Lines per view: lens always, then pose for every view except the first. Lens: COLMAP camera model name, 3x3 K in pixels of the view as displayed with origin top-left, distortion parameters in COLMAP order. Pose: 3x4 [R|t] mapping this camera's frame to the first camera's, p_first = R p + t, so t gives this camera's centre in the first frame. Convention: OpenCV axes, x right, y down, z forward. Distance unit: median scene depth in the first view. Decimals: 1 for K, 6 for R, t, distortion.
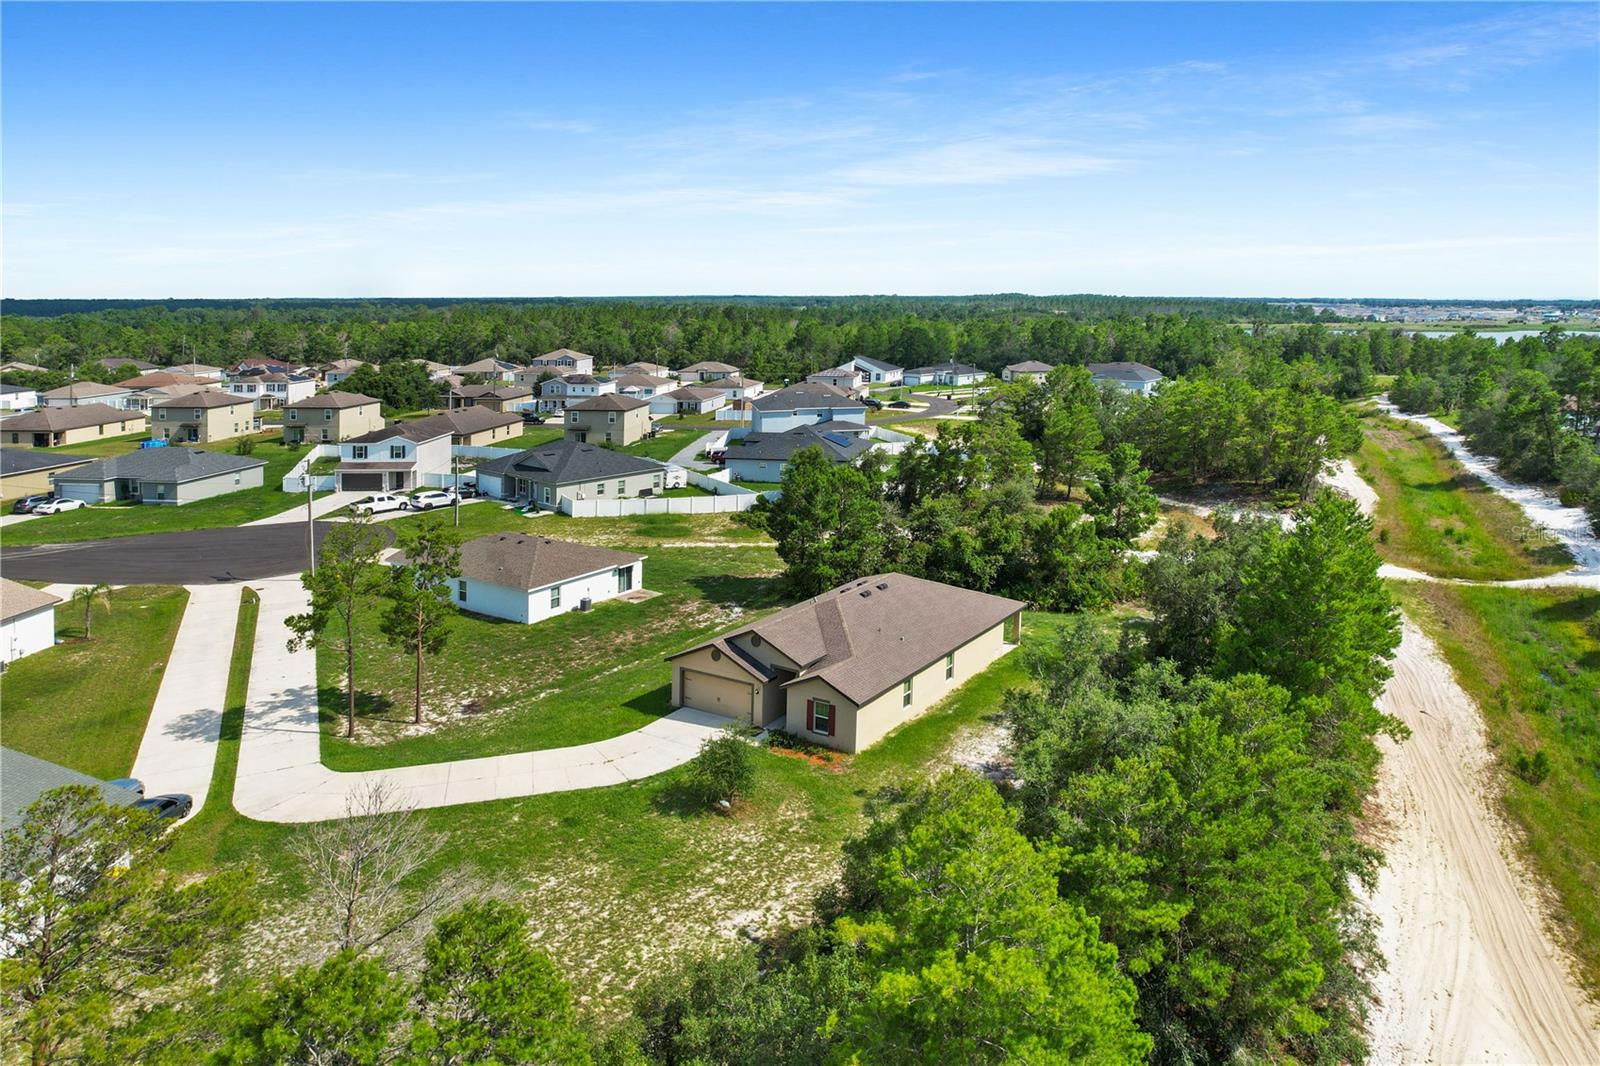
lens RADIAL K [[1036.5, 0, 800.0], [0, 1036.5, 533.0], [0, 0, 1]] dist [-0.002476, -0.000605]
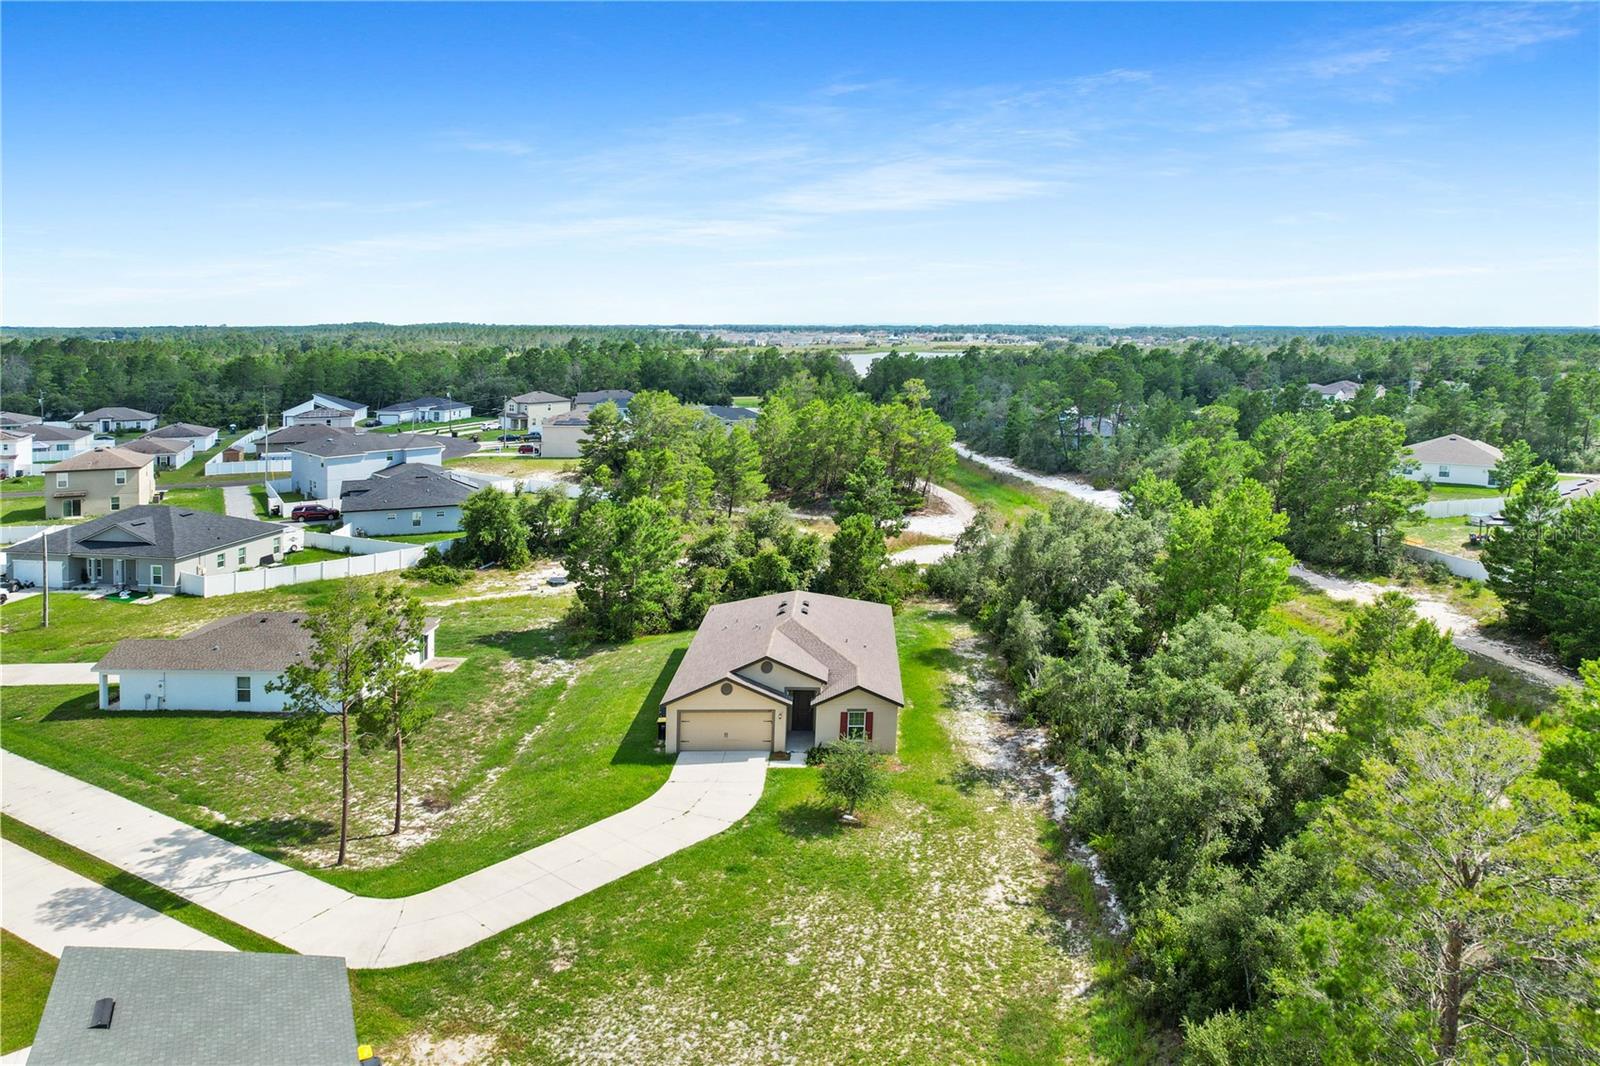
lens RADIAL K [[1086.7, 0, 828.2], [0, 1086.7, 462.8], [0, 0, 1]] dist [-0.008016, -0.001743]
pose [[0.853007, -0.063337, 0.518043, -0.219971], [0.114140, 0.991220, -0.066754, -0.006988], [-0.509266, 0.116070, 0.852746, 0.015791]]
